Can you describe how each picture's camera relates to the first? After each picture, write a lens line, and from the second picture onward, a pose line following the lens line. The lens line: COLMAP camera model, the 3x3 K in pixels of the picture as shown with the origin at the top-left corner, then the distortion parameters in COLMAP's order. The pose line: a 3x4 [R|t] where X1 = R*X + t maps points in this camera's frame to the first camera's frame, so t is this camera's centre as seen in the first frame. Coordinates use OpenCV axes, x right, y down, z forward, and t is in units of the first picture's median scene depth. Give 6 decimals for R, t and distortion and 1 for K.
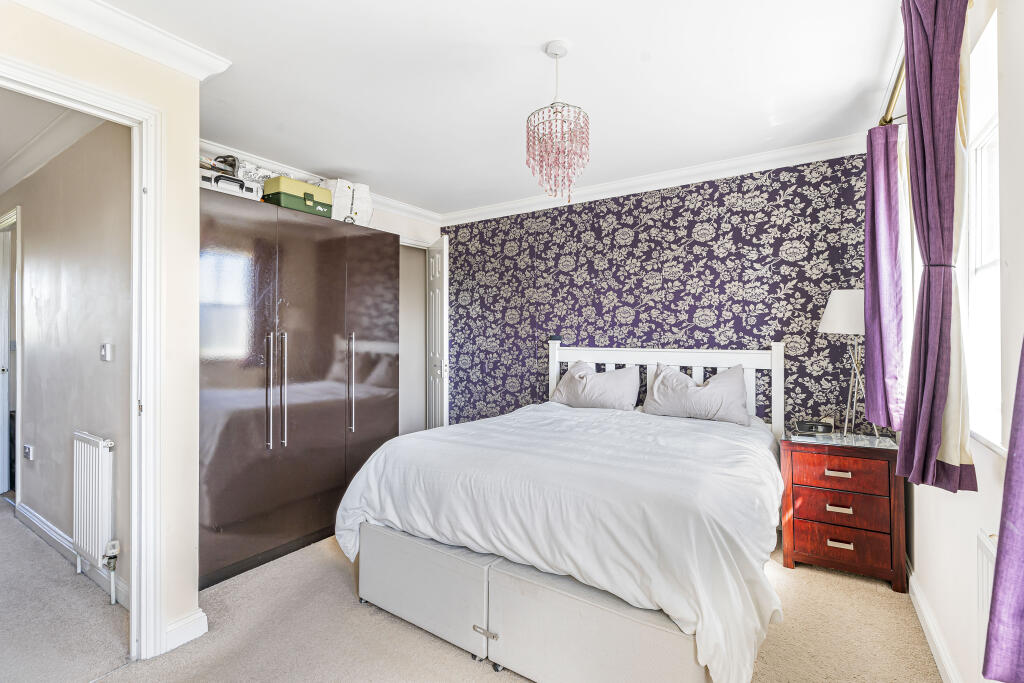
lens RADIAL K [[462.2, 0, 512.8], [0, 462.2, 335.0], [0, 0, 1]] dist [0.004344, 0.000177]
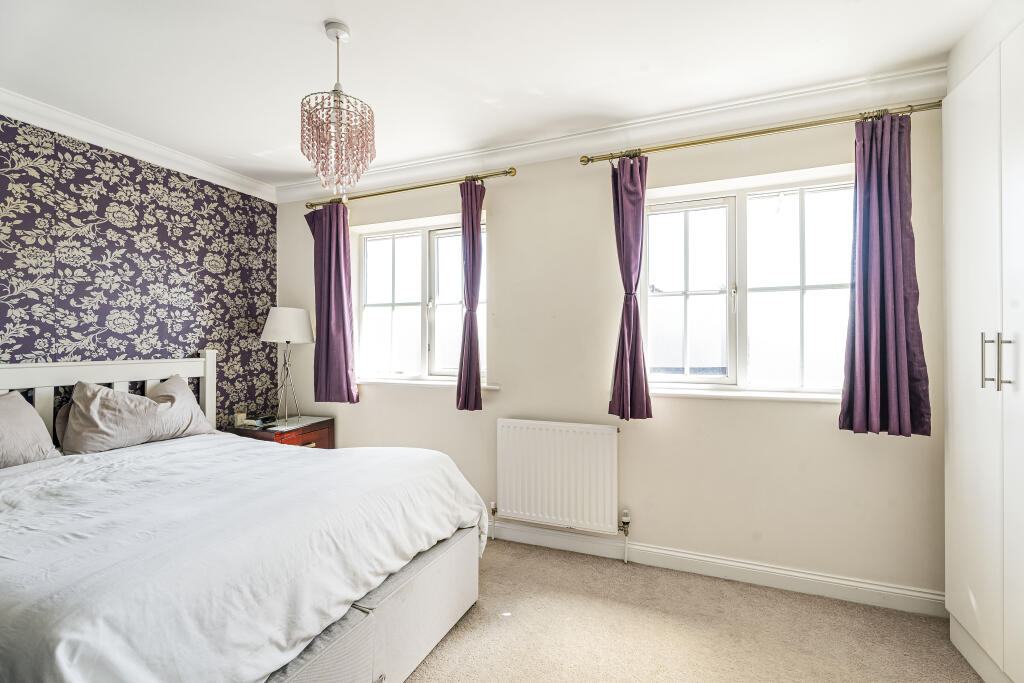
lens RADIAL K [[462.2, 0, 512.0], [0, 462.2, 342.3], [0, 0, 1]] dist [0.004344, 0.000177]
pose [[-0.192319, 0.001382, 0.981332, -0.529526], [0.000317, 0.999999, -0.001346, 0.000804], [-0.981332, 0.000052, -0.192319, 0.494950]]
